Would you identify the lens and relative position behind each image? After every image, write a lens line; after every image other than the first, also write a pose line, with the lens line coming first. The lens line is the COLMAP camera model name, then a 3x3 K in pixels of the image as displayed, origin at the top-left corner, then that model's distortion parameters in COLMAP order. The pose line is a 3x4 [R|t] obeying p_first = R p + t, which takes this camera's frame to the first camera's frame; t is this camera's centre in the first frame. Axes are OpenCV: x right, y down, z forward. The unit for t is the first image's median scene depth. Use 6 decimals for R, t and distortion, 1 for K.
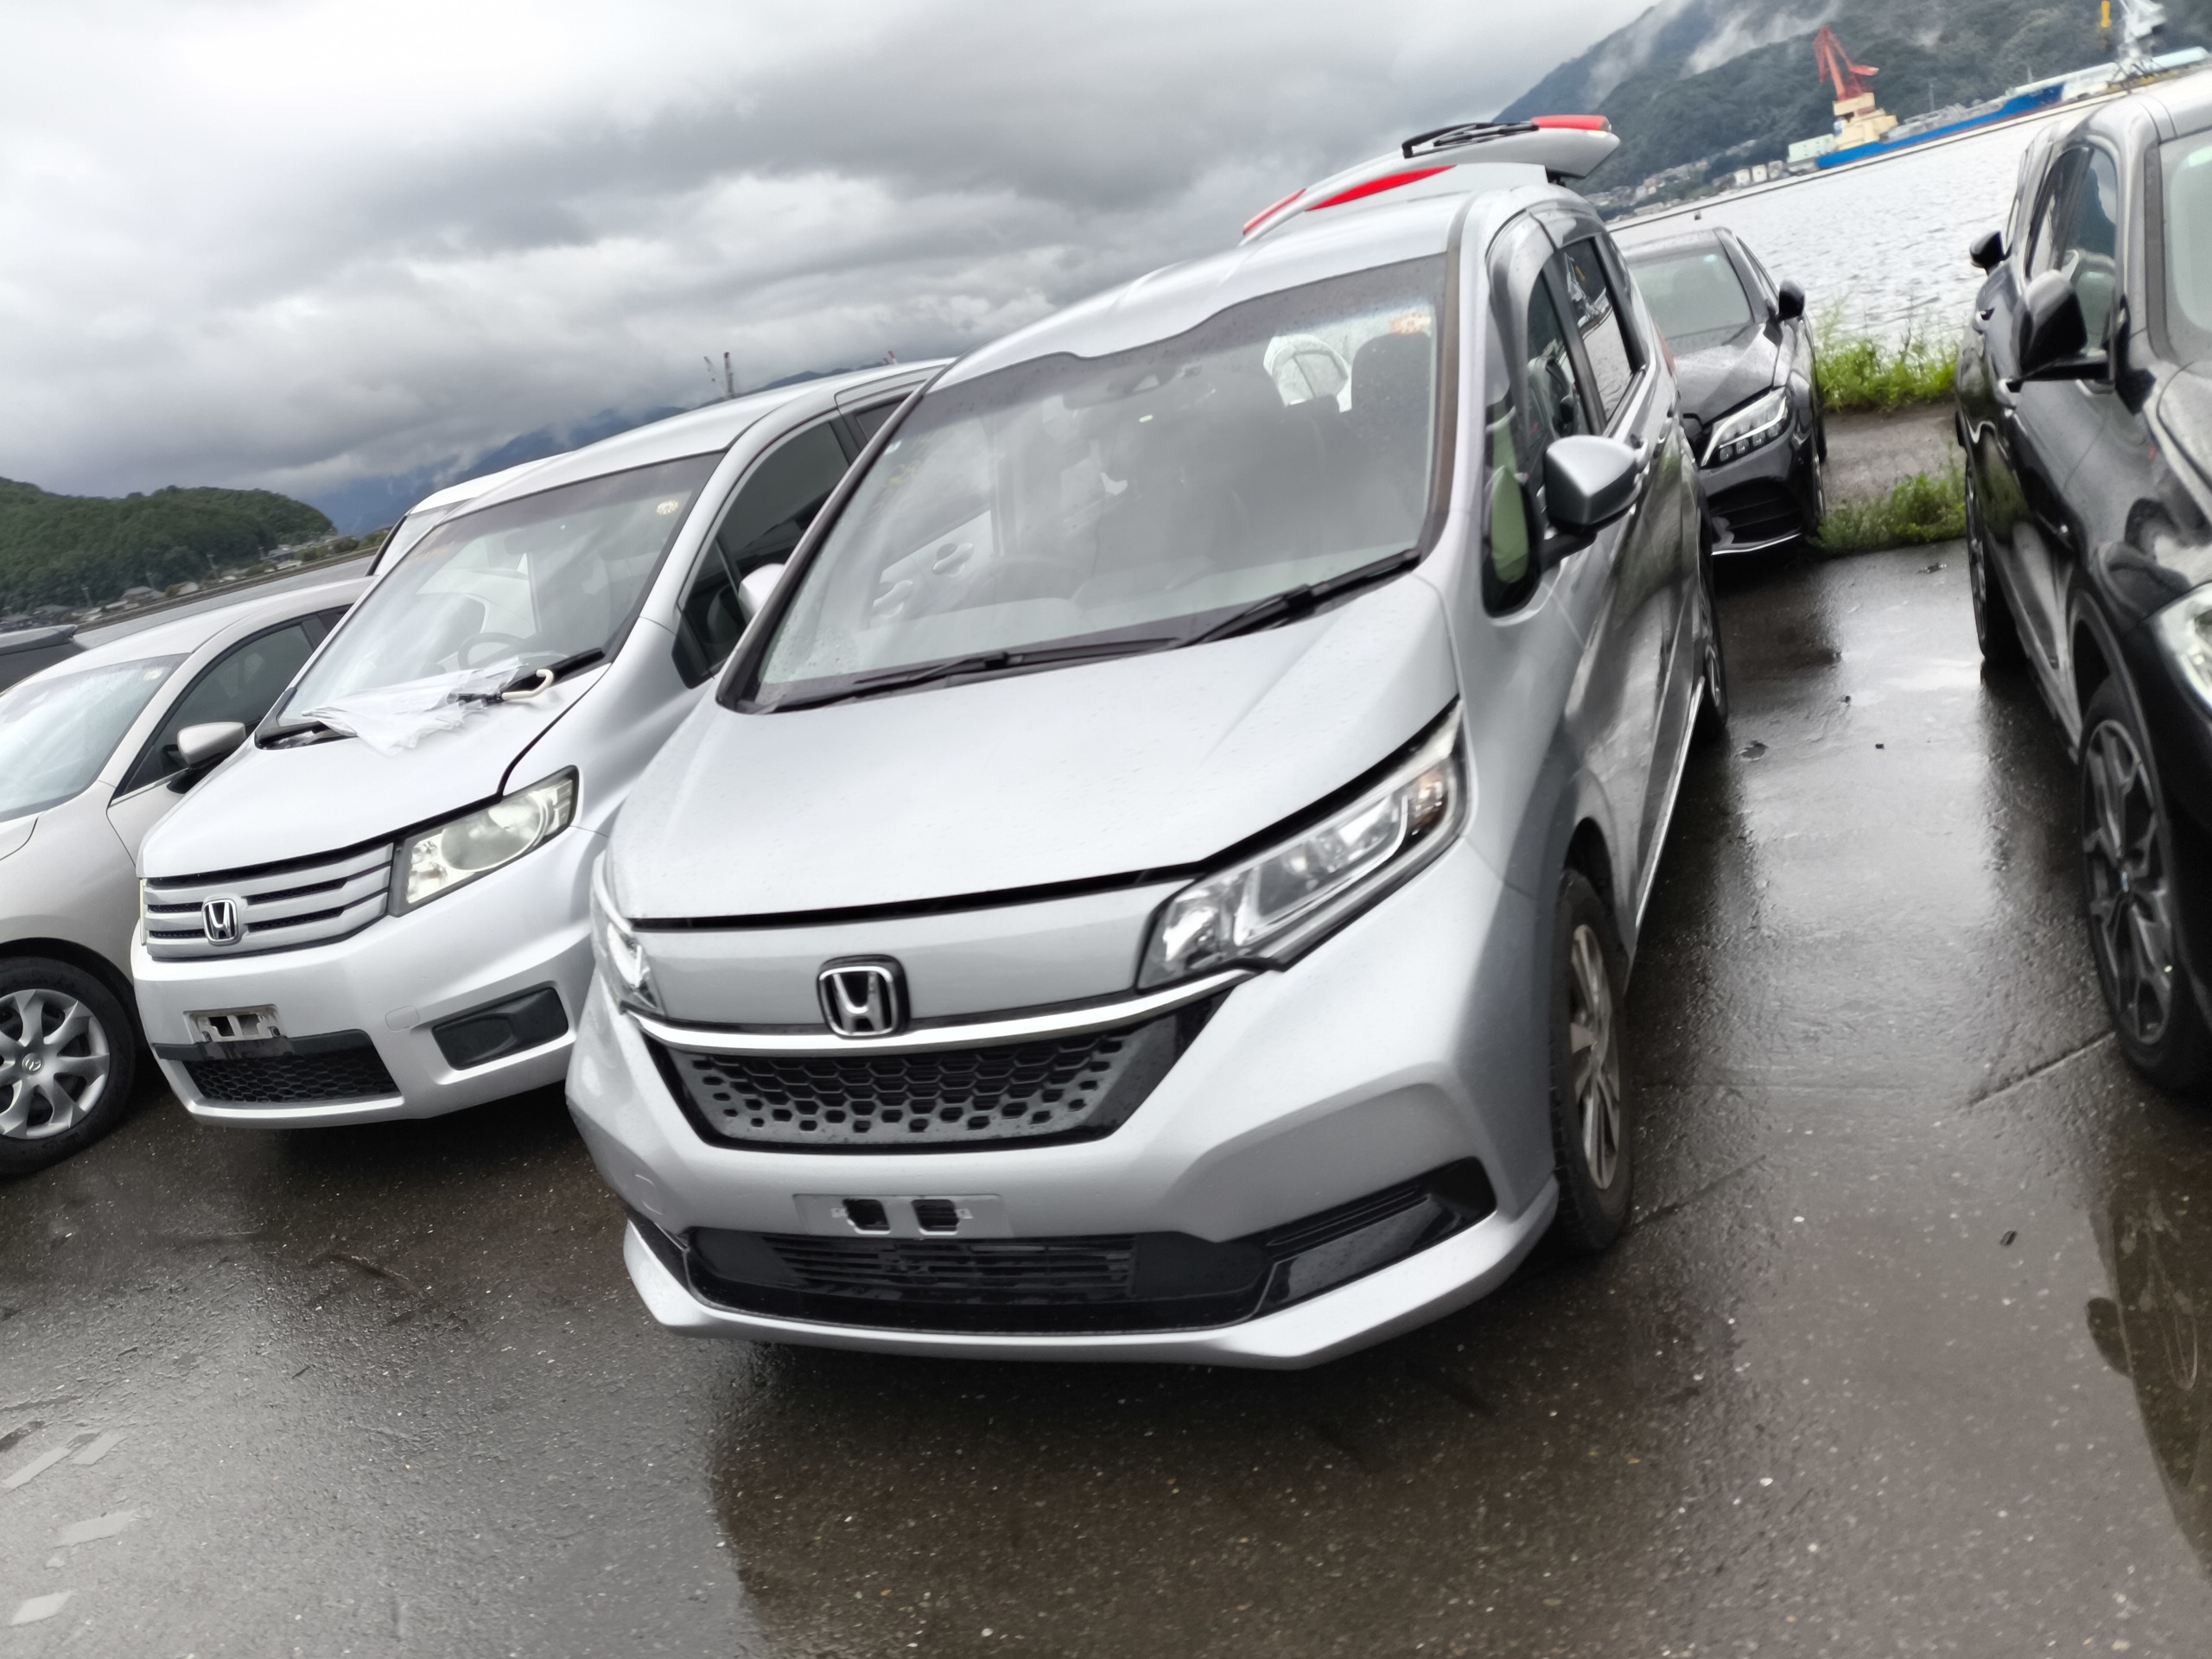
lens RADIAL K [[1622.8, 0, 1077.9], [0, 1622.8, 840.4], [0, 0, 1]] dist [0.064140, -0.082041]
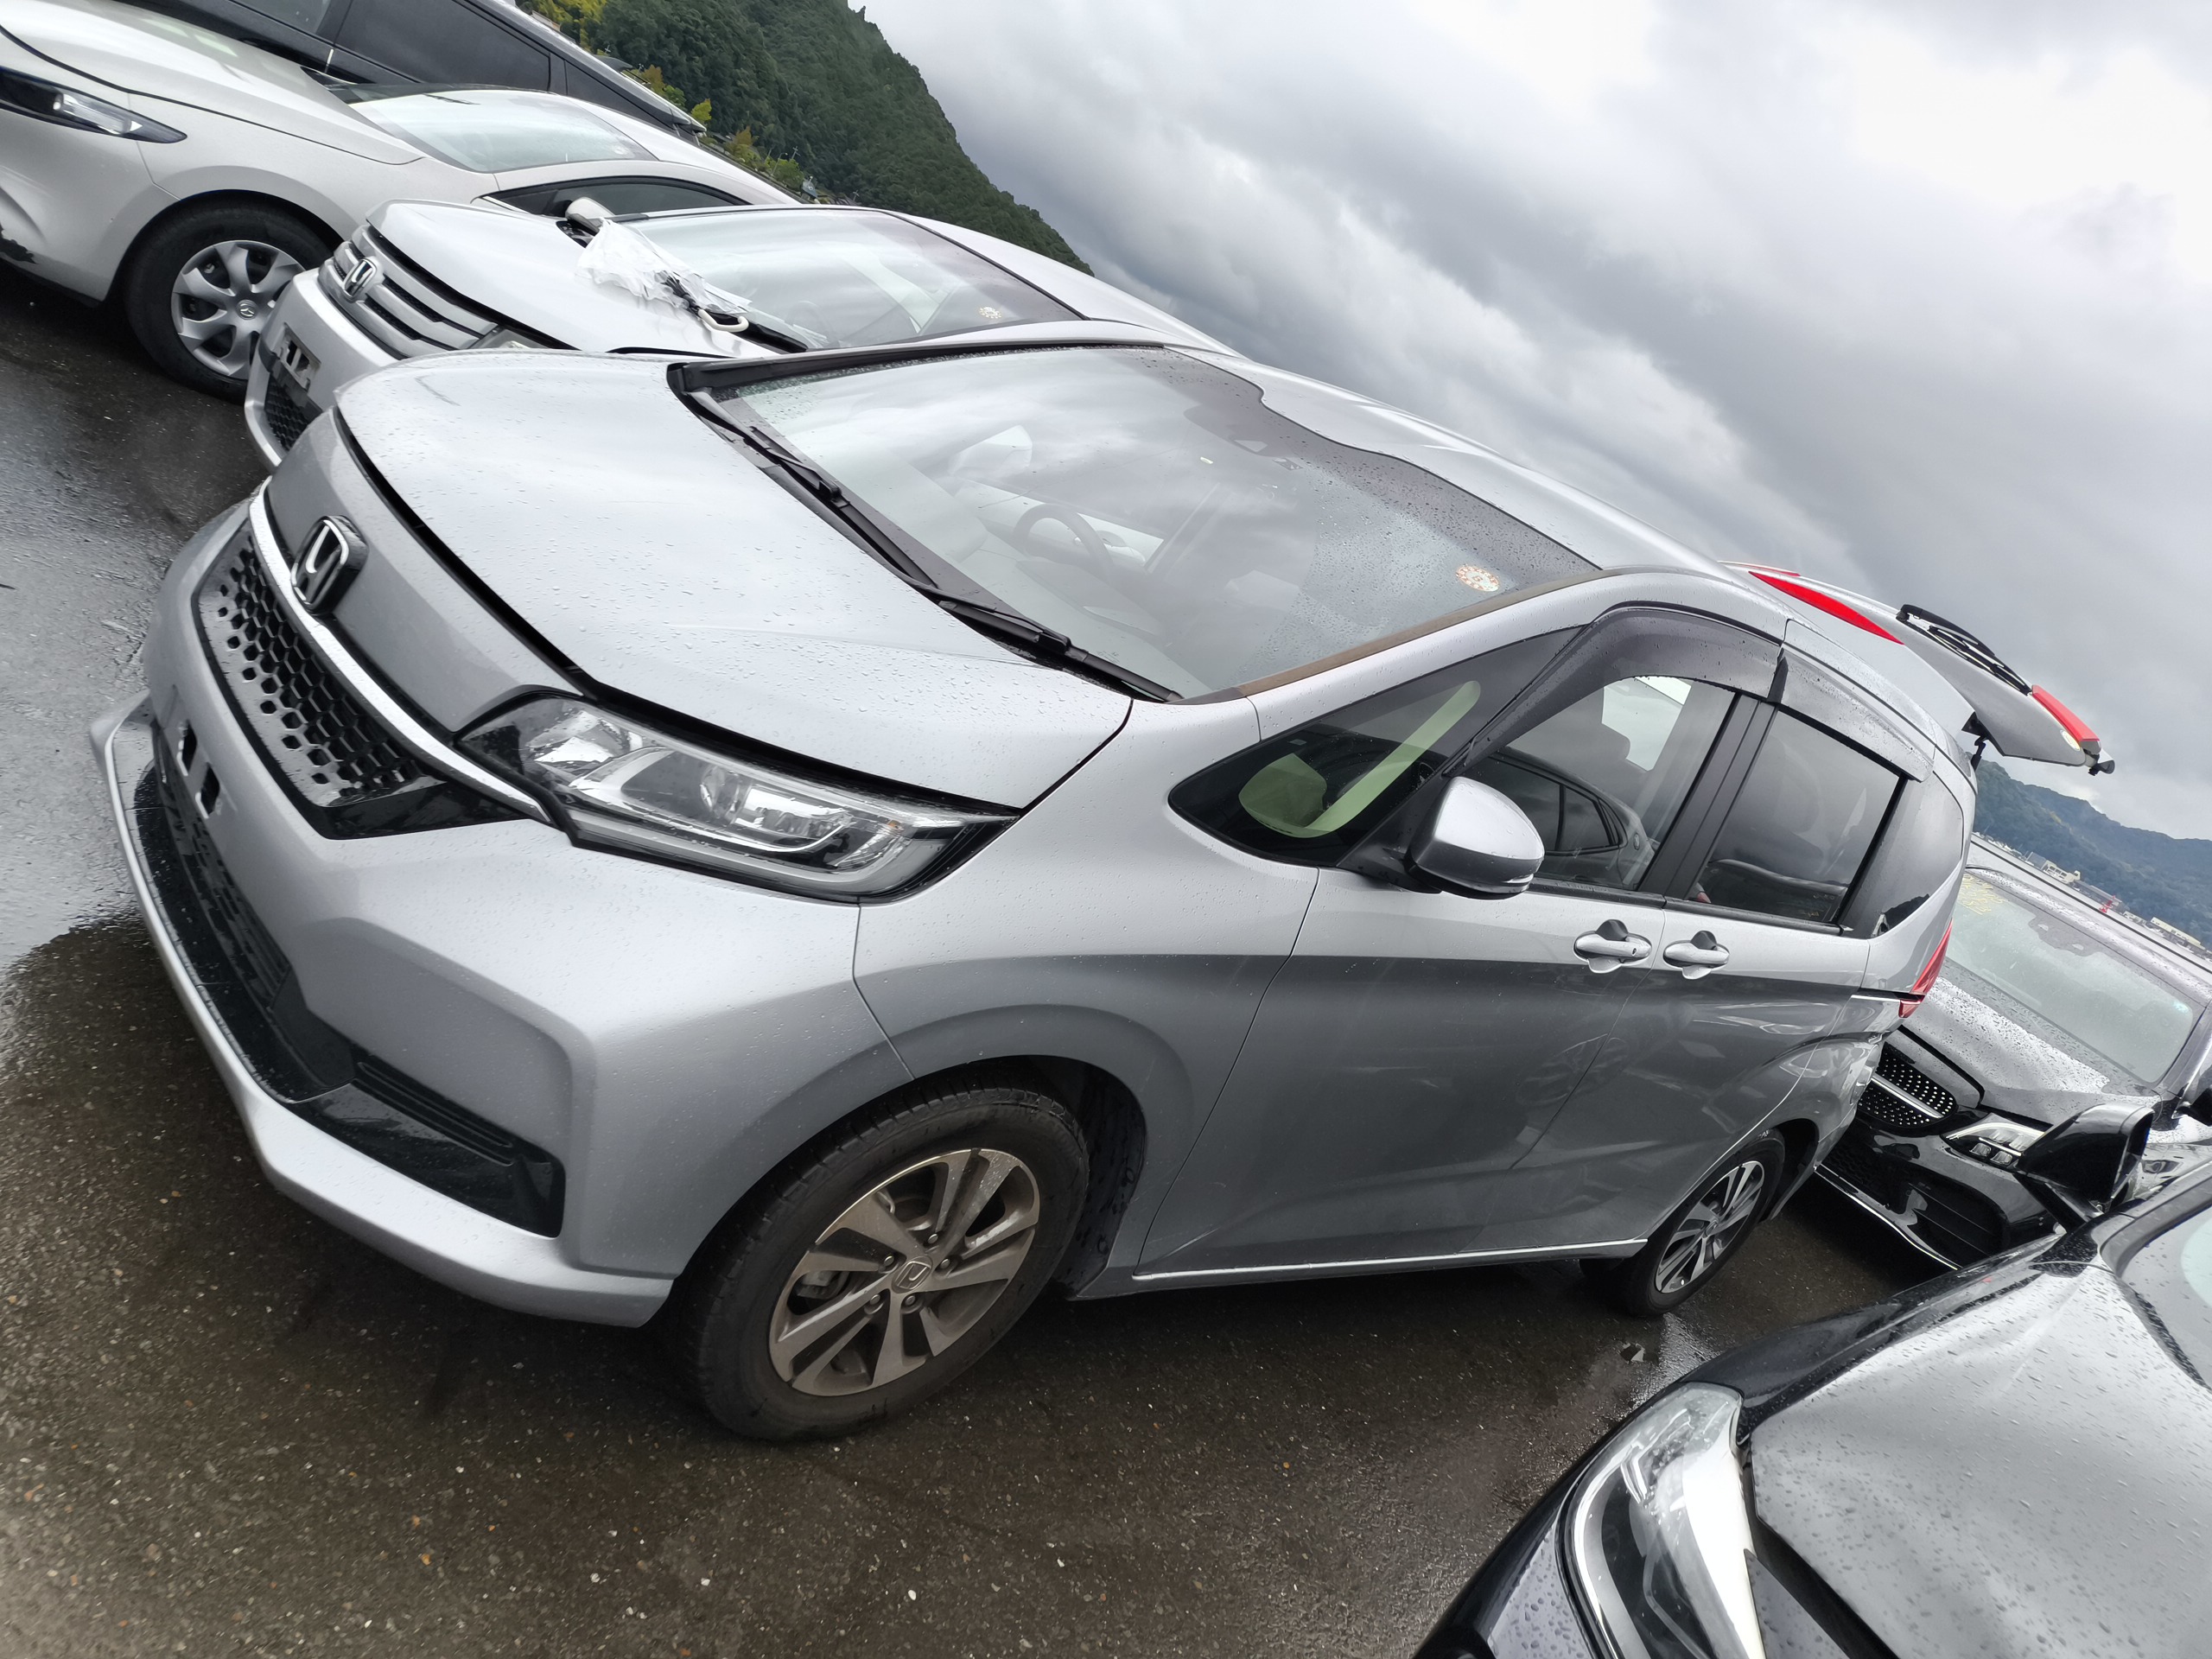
lens RADIAL K [[1622.8, 0, 1118.8], [0, 1622.8, 871.2], [0, 0, 1]] dist [0.064140, -0.082041]
pose [[0.671604, 0.713480, -0.199734, 0.334828], [-0.721026, 0.691419, 0.045408, -0.104486], [0.170498, 0.113517, 0.978797, 0.136680]]
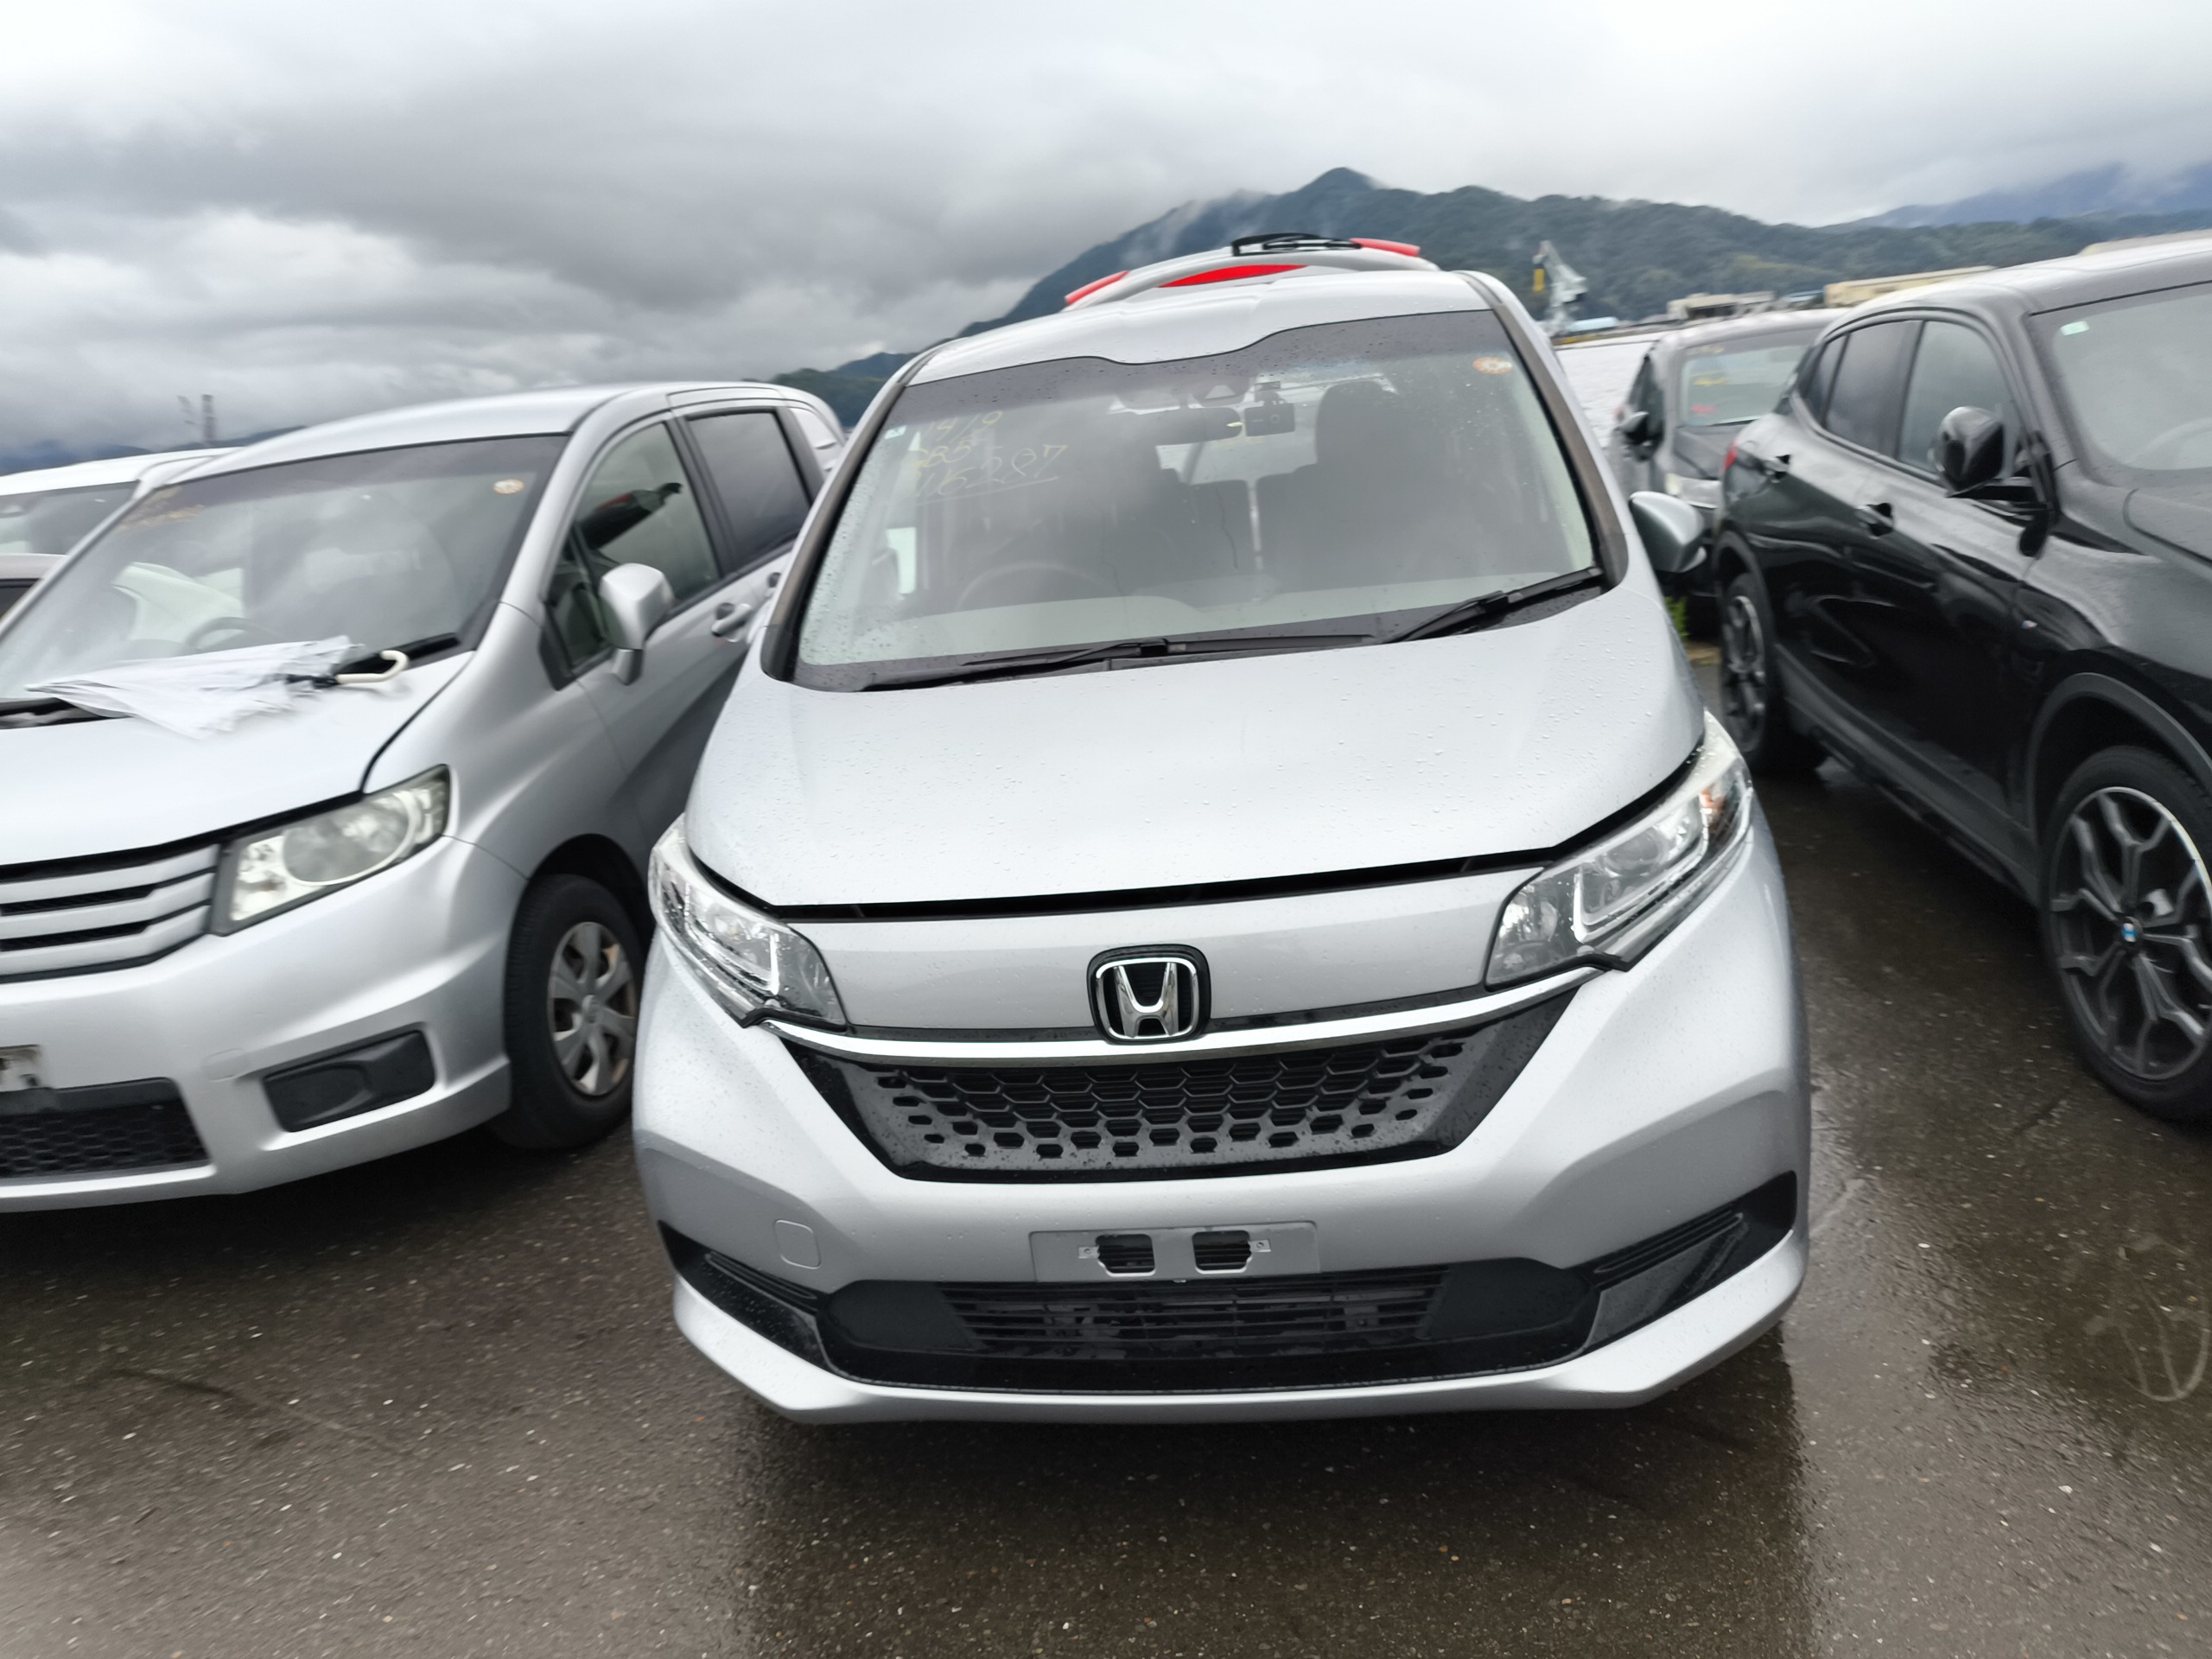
lens RADIAL K [[1622.8, 0, 1111.1], [0, 1622.8, 848.5], [0, 0, 1]] dist [0.064140, -0.082041]
pose [[0.949061, 0.052426, 0.310701, -0.300885], [-0.030501, 0.996716, -0.075012, 0.059791], [-0.313613, 0.061715, 0.947543, 0.130289]]
